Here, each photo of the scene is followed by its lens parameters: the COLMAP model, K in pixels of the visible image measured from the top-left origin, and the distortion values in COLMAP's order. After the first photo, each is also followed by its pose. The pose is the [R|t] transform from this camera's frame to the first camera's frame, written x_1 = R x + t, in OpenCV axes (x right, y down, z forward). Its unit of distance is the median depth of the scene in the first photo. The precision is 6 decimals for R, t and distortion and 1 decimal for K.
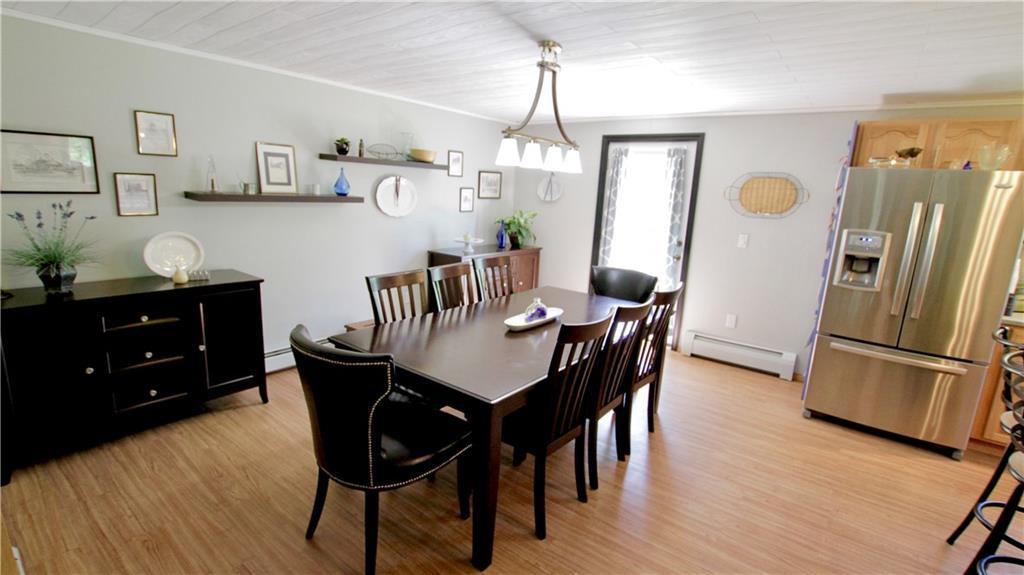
lens RADIAL K [[491.0, 0, 515.5], [0, 491.0, 288.8], [0, 0, 1]] dist [0.000342, -0.000050]
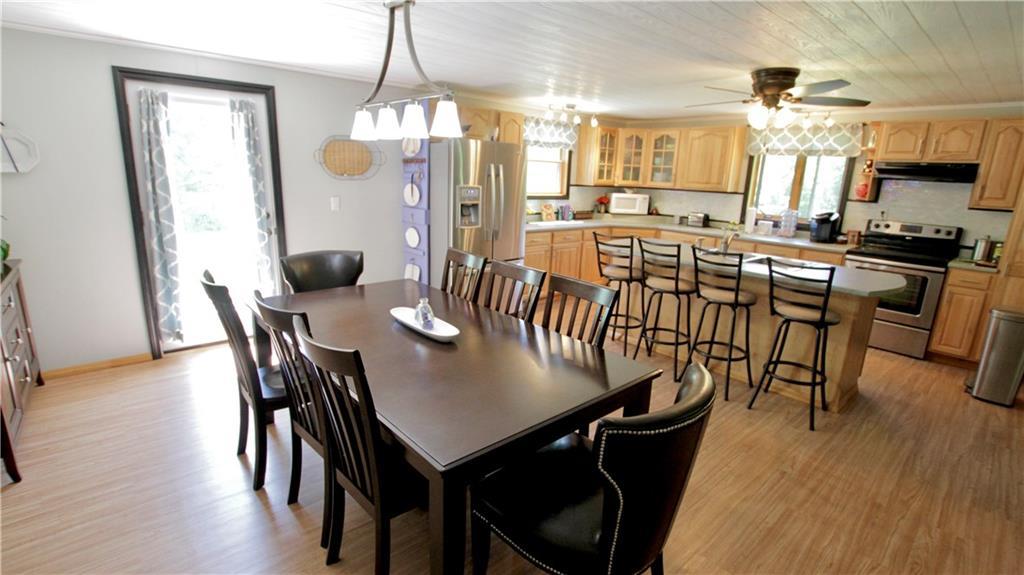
lens RADIAL K [[491.0, 0, 515.0], [0, 491.0, 288.3], [0, 0, 1]] dist [0.000342, -0.000050]
pose [[0.169670, -0.284225, 0.943625, -0.467758], [0.172151, 0.951334, 0.255593, -0.123265], [-0.970348, 0.119080, 0.210343, 0.437073]]
